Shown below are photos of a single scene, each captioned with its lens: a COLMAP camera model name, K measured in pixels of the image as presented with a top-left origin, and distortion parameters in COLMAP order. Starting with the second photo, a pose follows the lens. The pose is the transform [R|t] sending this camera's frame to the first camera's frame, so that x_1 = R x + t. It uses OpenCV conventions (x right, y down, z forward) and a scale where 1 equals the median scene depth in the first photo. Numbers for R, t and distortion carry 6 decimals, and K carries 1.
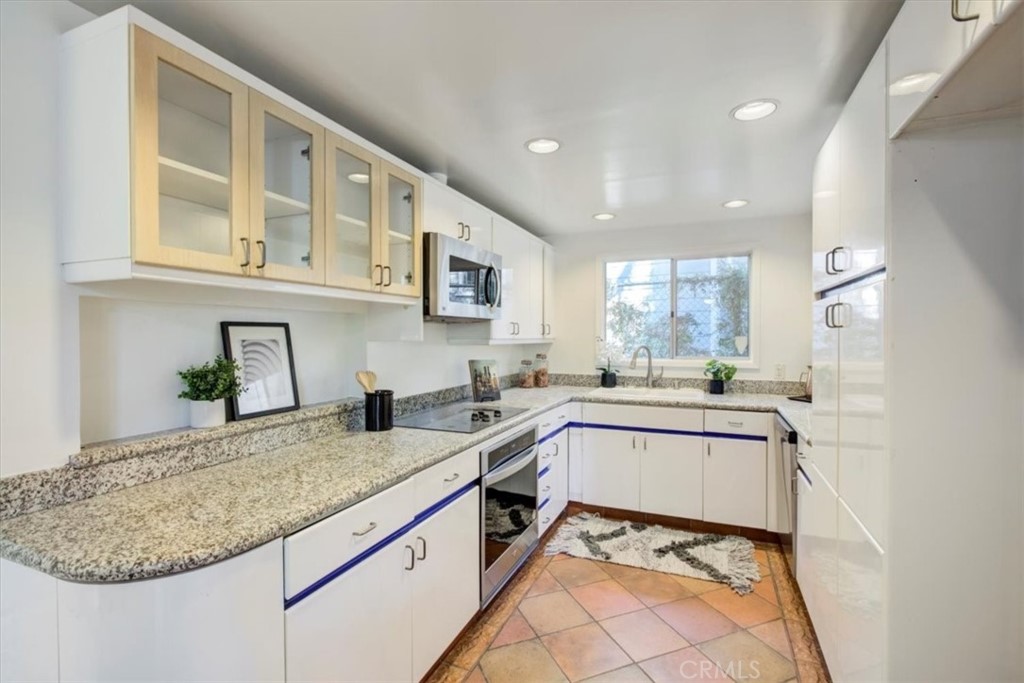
lens RADIAL K [[467.3, 0, 508.2], [0, 467.3, 339.5], [0, 0, 1]] dist [-0.013313, -0.000110]
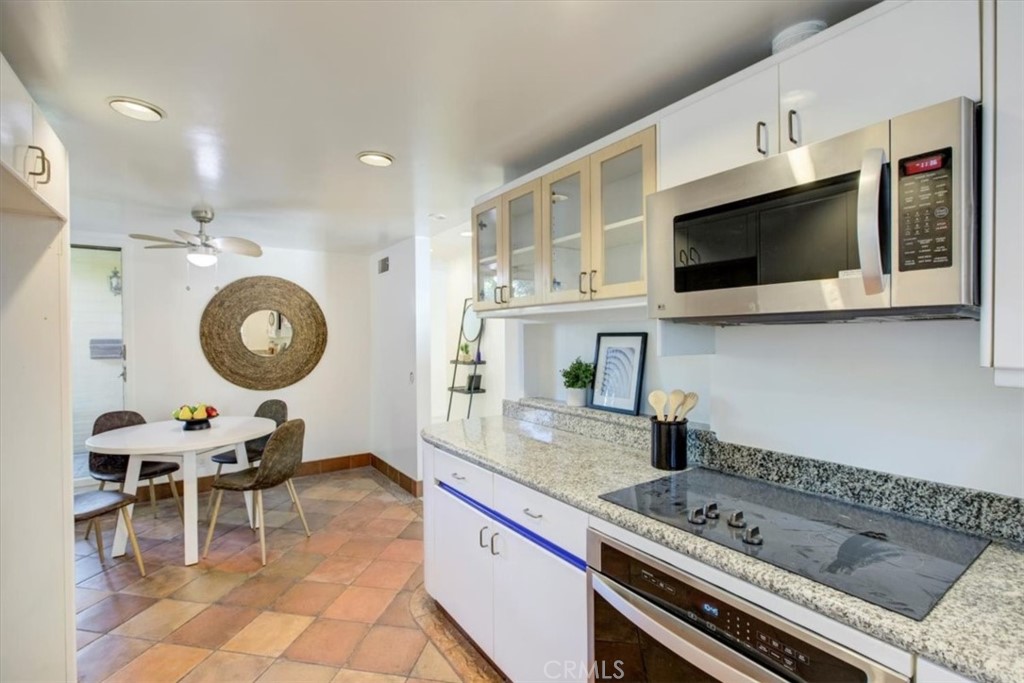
lens RADIAL K [[467.3, 0, 510.6], [0, 467.3, 340.2], [0, 0, 1]] dist [-0.013313, -0.000110]
pose [[-0.542509, 0.010009, -0.839990, 0.620762], [-0.000154, 0.999928, 0.012014, -0.033852], [0.840050, 0.006647, -0.542468, 1.433737]]
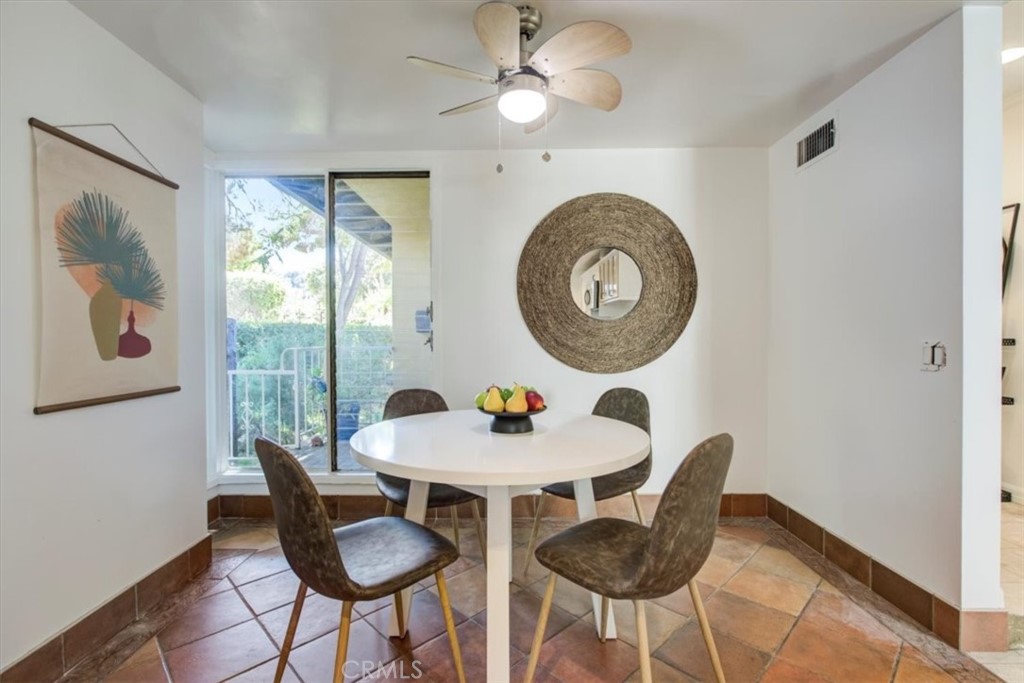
lens RADIAL K [[467.3, 0, 510.5], [0, 467.3, 339.8], [0, 0, 1]] dist [-0.013313, -0.000110]
pose [[-0.923145, 0.003822, -0.384432, 0.345887], [-0.001032, 0.999922, 0.012421, 0.061500], [0.384449, 0.011863, -0.923070, 0.795047]]
